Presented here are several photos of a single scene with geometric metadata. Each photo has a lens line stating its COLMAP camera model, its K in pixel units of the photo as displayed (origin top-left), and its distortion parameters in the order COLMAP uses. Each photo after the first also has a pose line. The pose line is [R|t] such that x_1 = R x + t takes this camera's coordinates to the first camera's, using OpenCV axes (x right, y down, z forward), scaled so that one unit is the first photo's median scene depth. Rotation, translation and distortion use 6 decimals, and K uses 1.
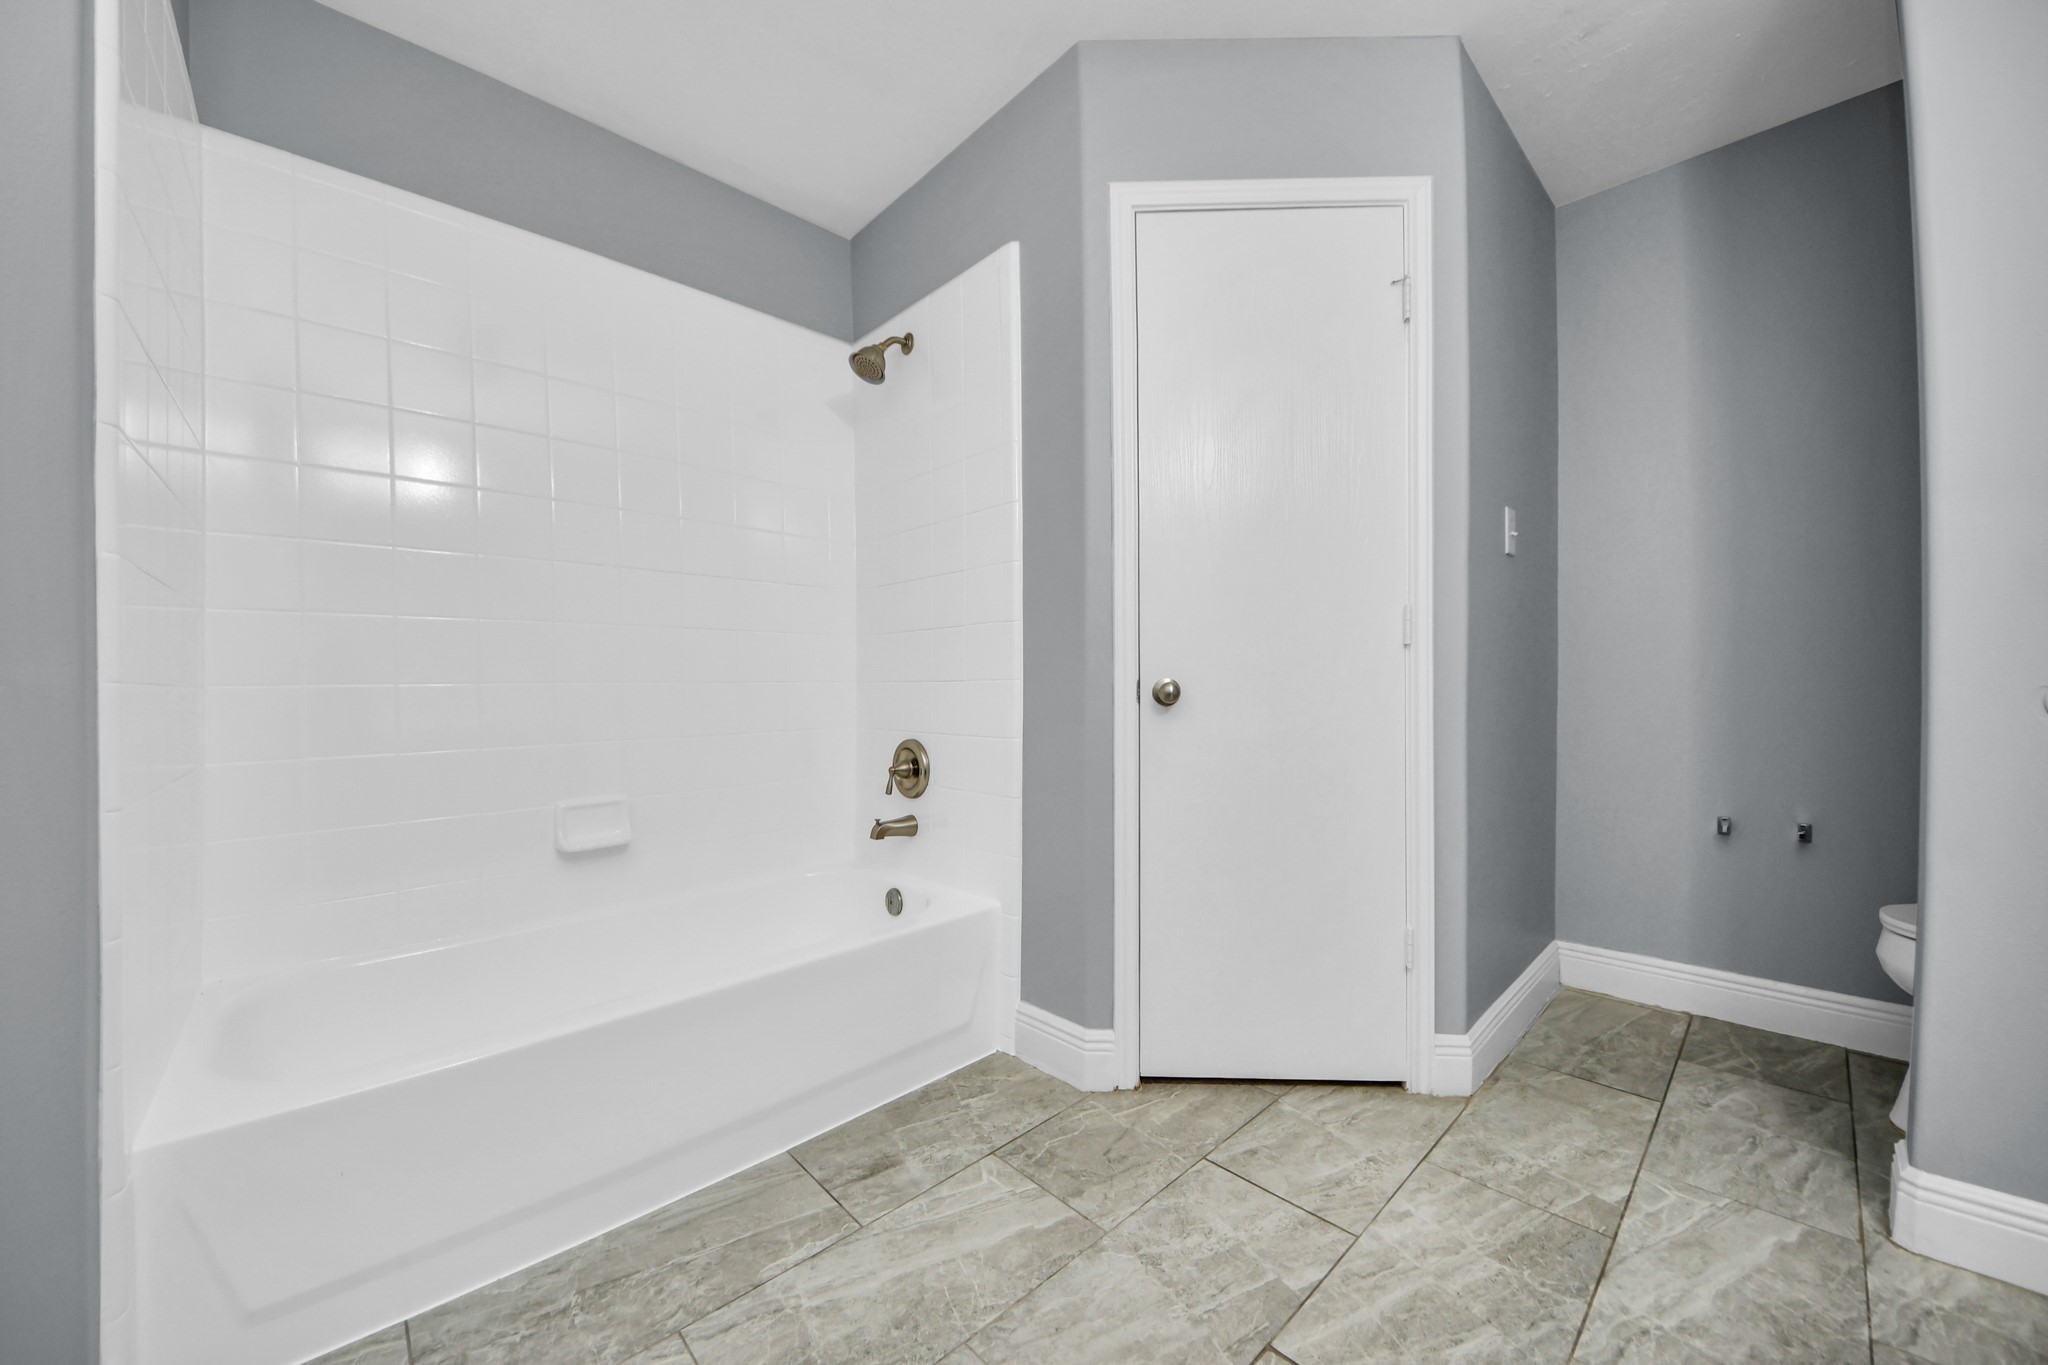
lens RADIAL K [[746.4, 0, 1009.7], [0, 746.4, 684.5], [0, 0, 1]] dist [0.028807, -0.019761]
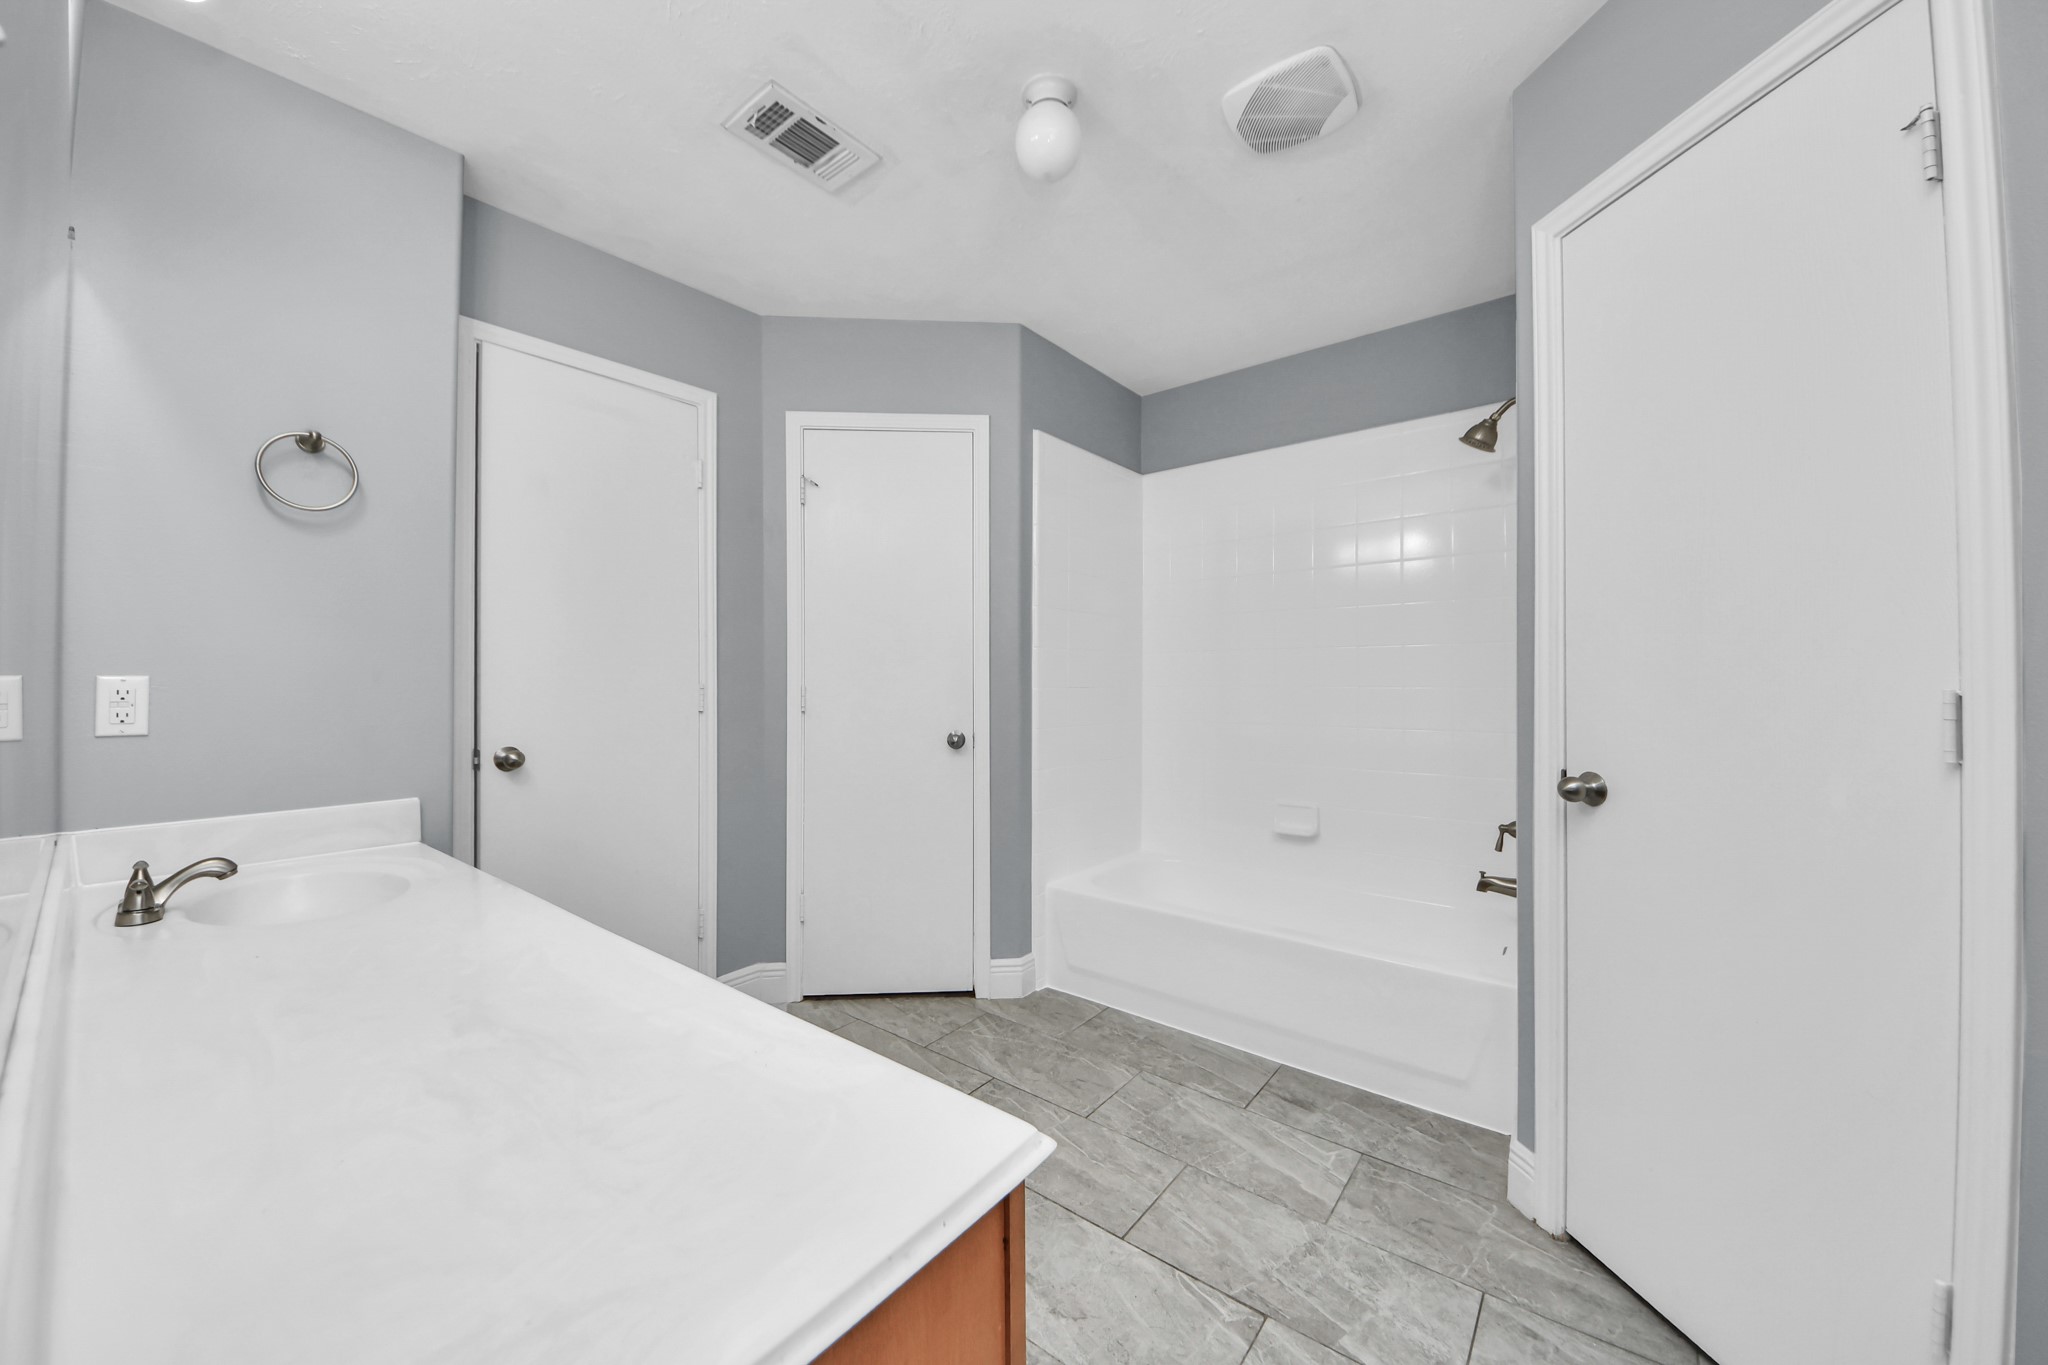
lens RADIAL K [[774.7, 0, 1030.8], [0, 774.7, 662.4], [0, 0, 1]] dist [0.028274, -0.020765]
pose [[0.146134, -0.010978, -0.989204, 1.182455], [-0.012832, 0.999833, -0.012992, -0.130649], [0.989182, 0.014592, 0.145969, 0.312090]]
